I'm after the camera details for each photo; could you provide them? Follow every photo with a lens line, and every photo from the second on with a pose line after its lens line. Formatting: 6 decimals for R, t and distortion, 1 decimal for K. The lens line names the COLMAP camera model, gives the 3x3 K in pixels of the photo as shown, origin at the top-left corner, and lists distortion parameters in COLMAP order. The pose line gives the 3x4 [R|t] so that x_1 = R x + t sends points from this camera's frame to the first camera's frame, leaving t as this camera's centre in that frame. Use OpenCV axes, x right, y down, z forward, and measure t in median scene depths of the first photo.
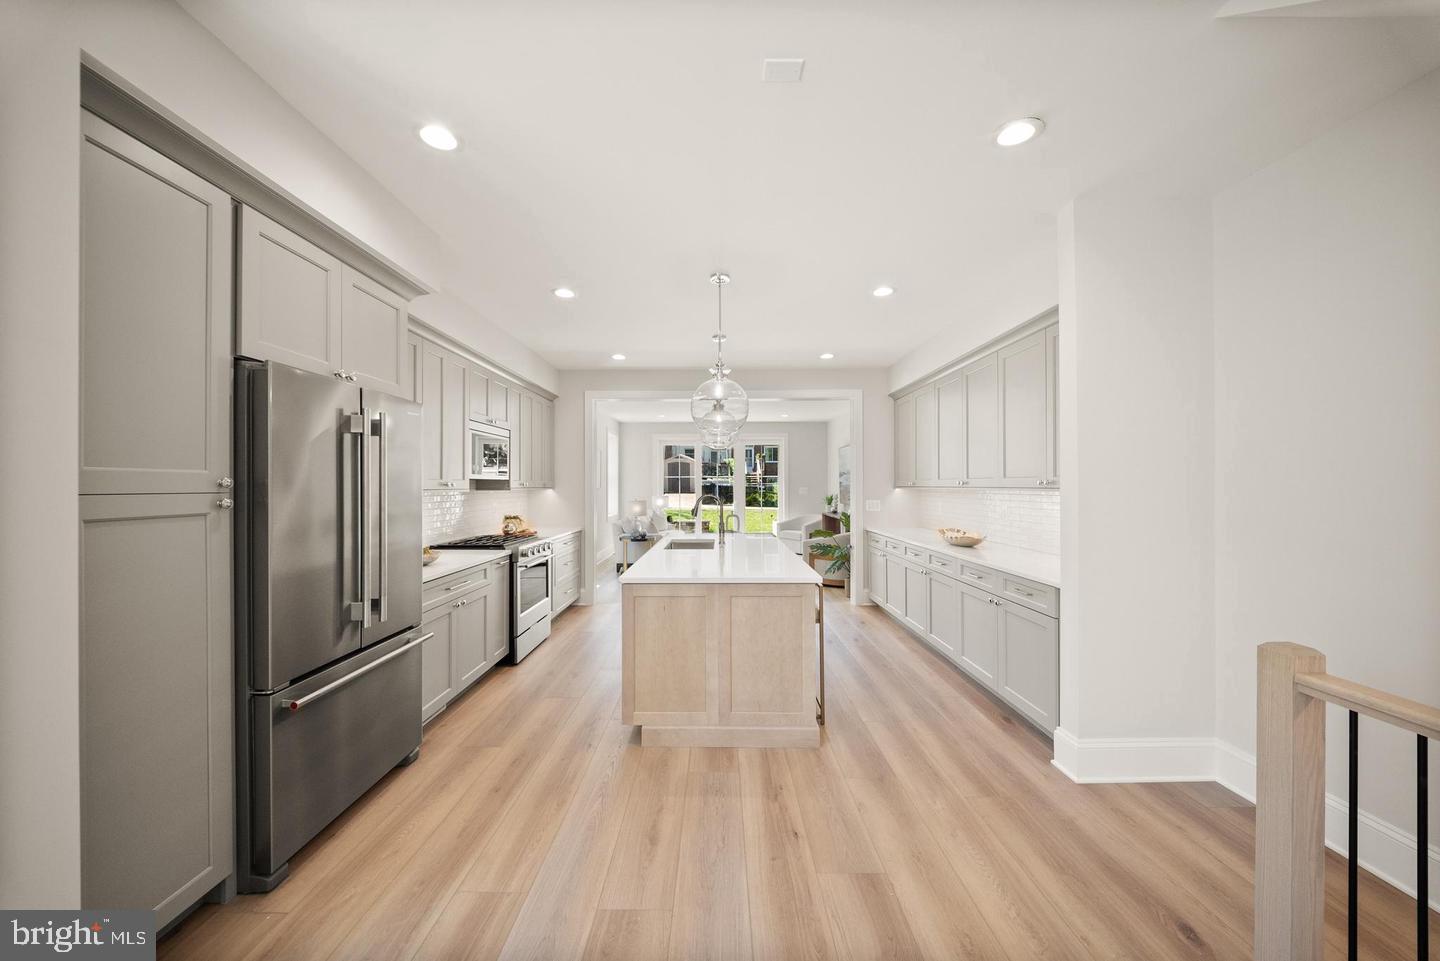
lens RADIAL K [[515.2, 0, 711.7], [0, 515.2, 483.4], [0, 0, 1]] dist [0.002022, -0.000084]
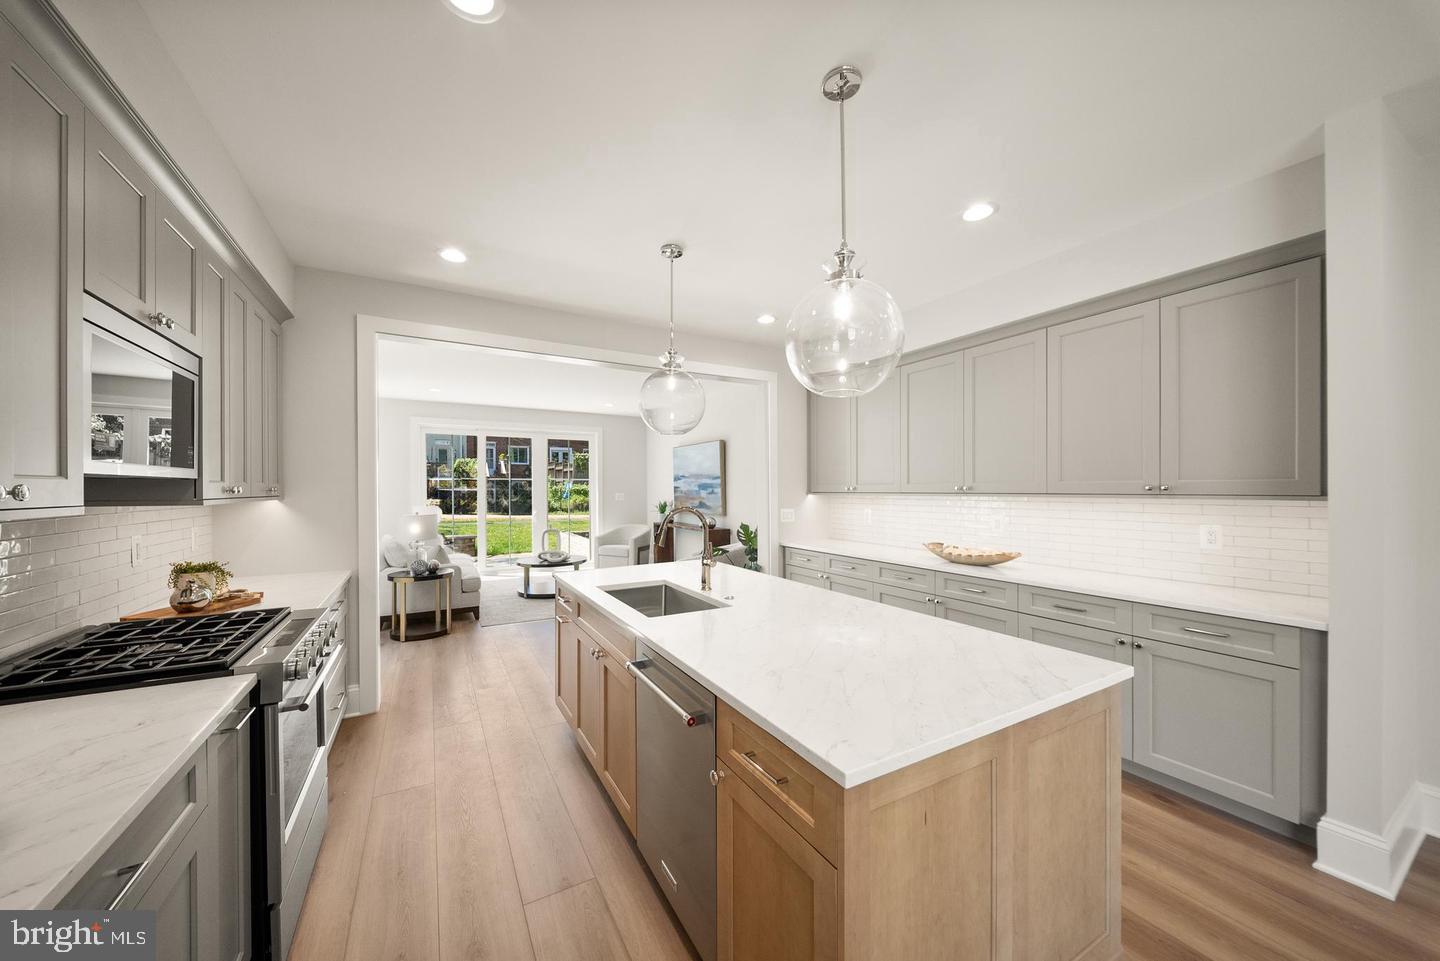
lens RADIAL K [[515.2, 0, 720.7], [0, 515.2, 491.4], [0, 0, 1]] dist [0.002022, -0.000084]
pose [[0.858670, -0.001854, 0.512525, -0.213142], [-0.002408, 0.999968, 0.007651, -0.001192], [-0.512523, -0.007804, 0.858638, 0.375666]]
